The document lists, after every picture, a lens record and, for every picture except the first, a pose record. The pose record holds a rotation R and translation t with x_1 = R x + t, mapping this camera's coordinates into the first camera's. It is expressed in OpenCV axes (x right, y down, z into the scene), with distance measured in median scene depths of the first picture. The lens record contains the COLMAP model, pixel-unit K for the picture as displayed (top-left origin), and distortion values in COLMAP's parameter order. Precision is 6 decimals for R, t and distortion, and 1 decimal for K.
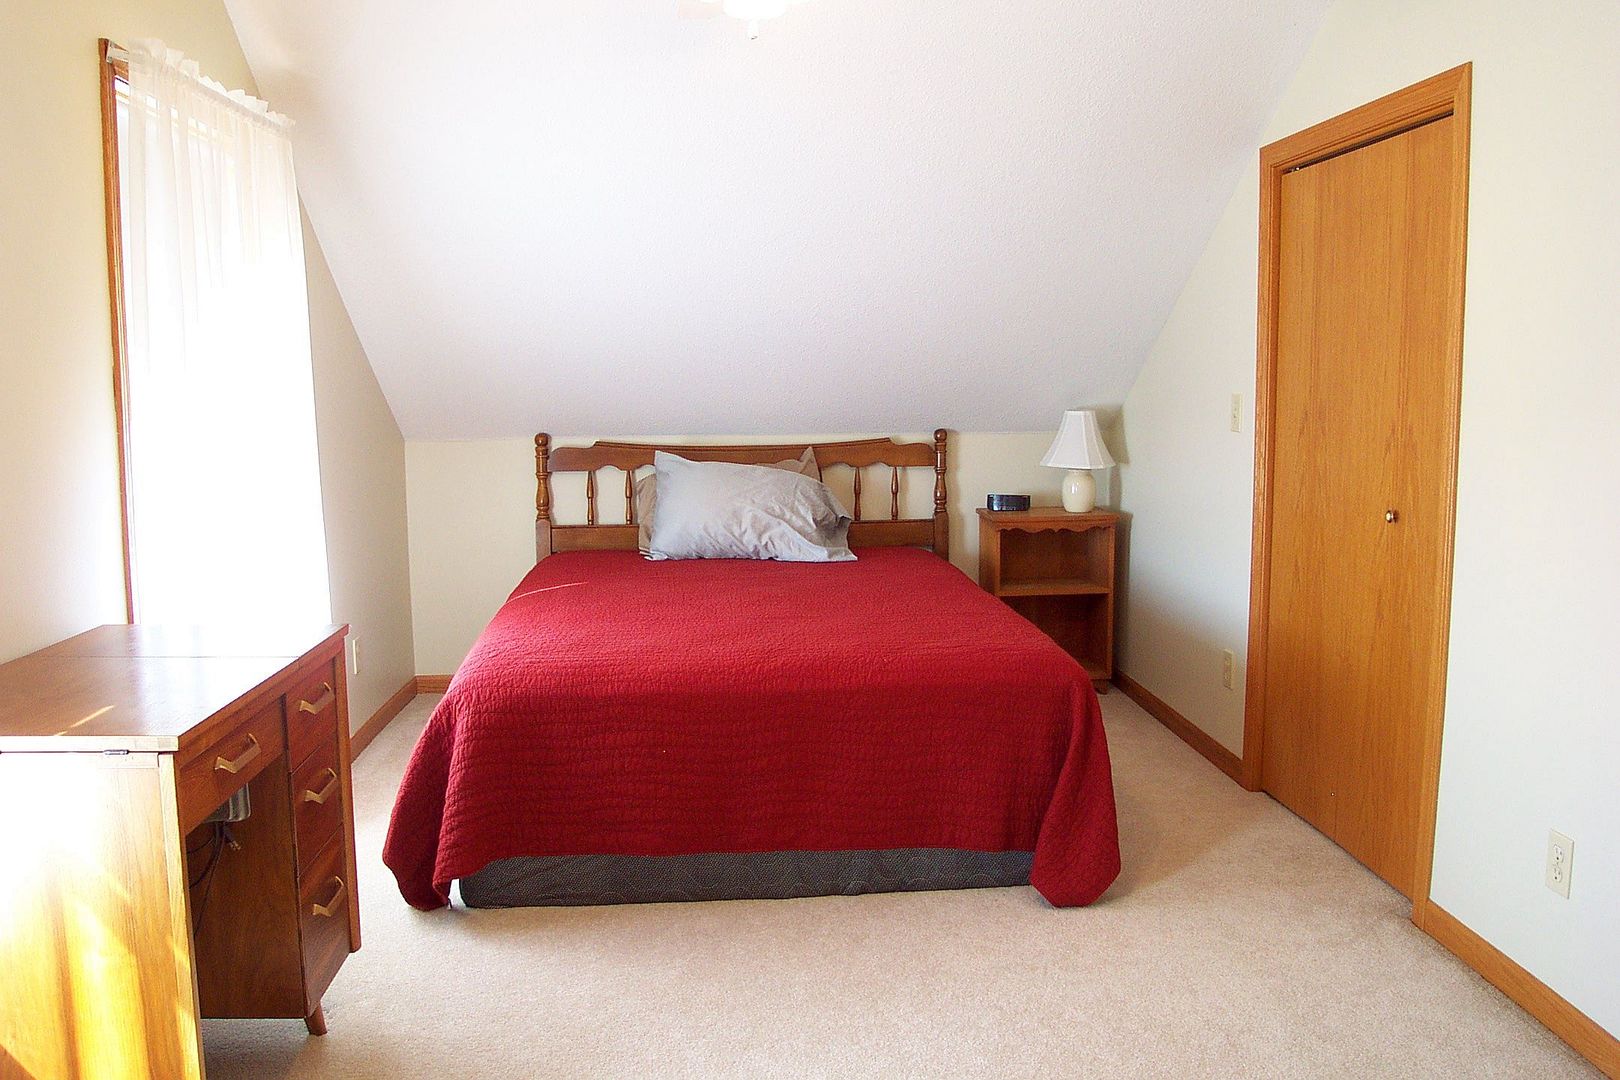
lens RADIAL K [[1301.4, 0, 810.0], [0, 1301.4, 540.0], [0, 0, 1]] dist [-0.121592, 0.068804]
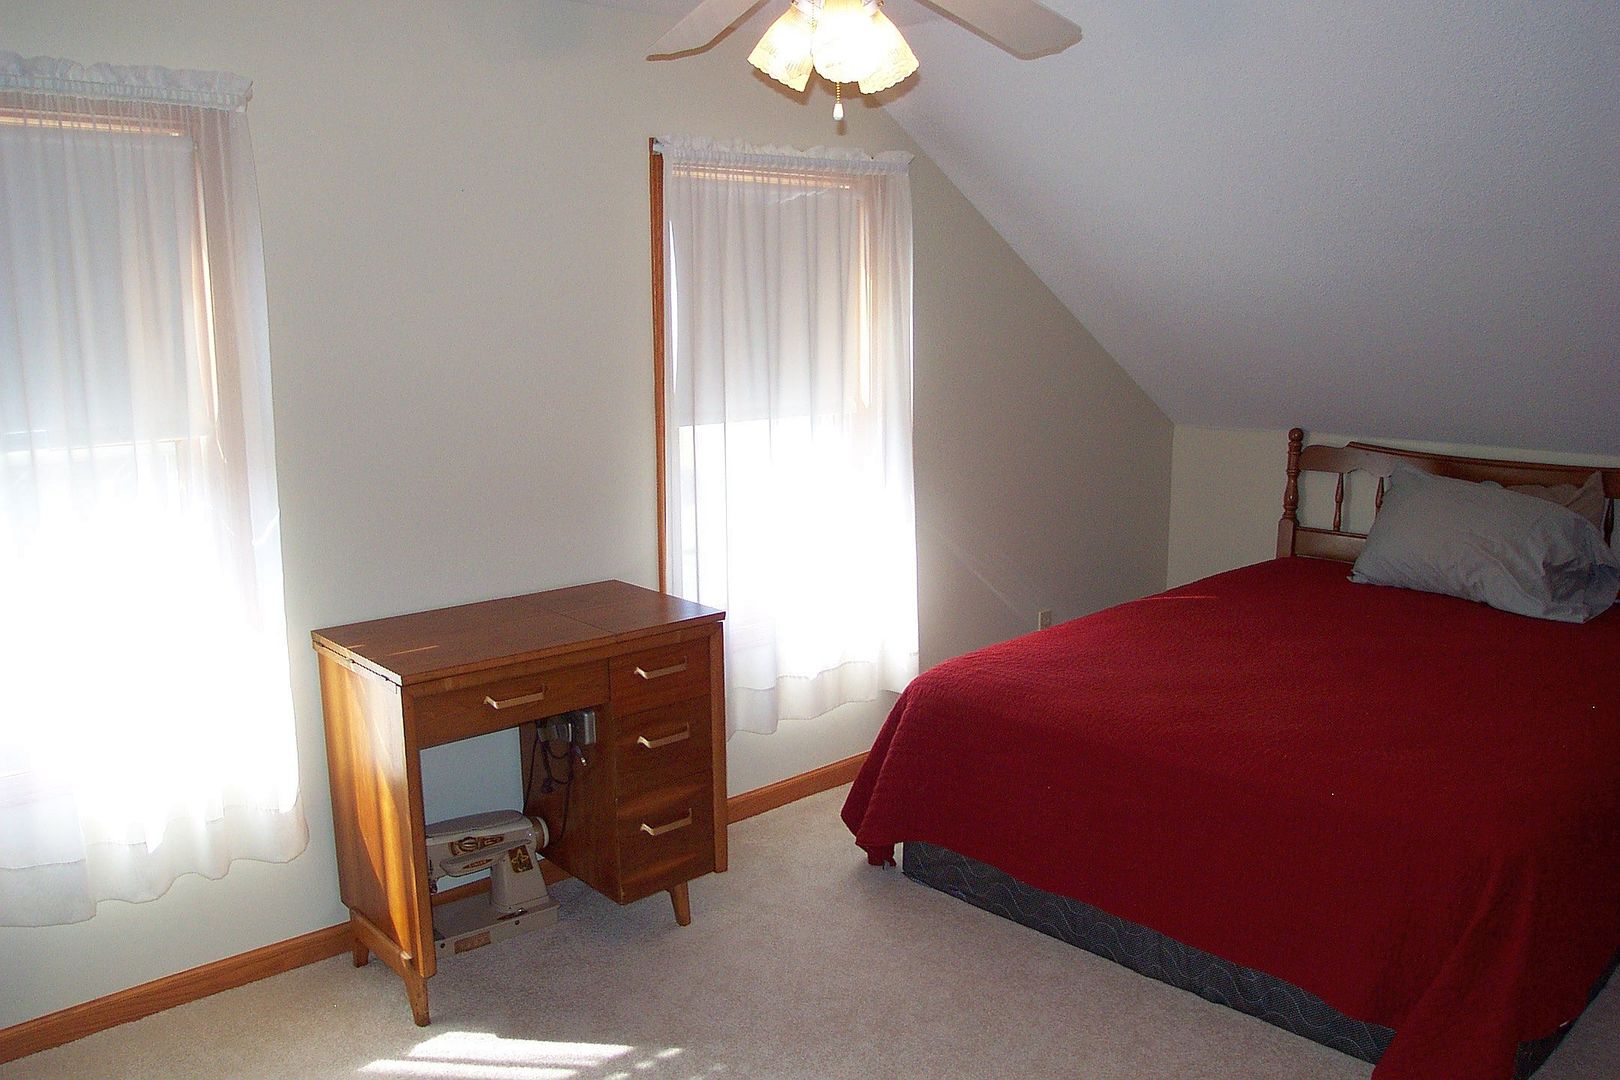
lens RADIAL K [[1301.4, 0, 810.0], [0, 1301.4, 540.0], [0, 0, 1]] dist [-0.121592, 0.068804]
pose [[0.611463, 0.138311, -0.779091, 0.316230], [-0.089569, 0.990375, 0.105523, -0.068905], [0.786187, 0.005259, 0.617966, 0.145818]]
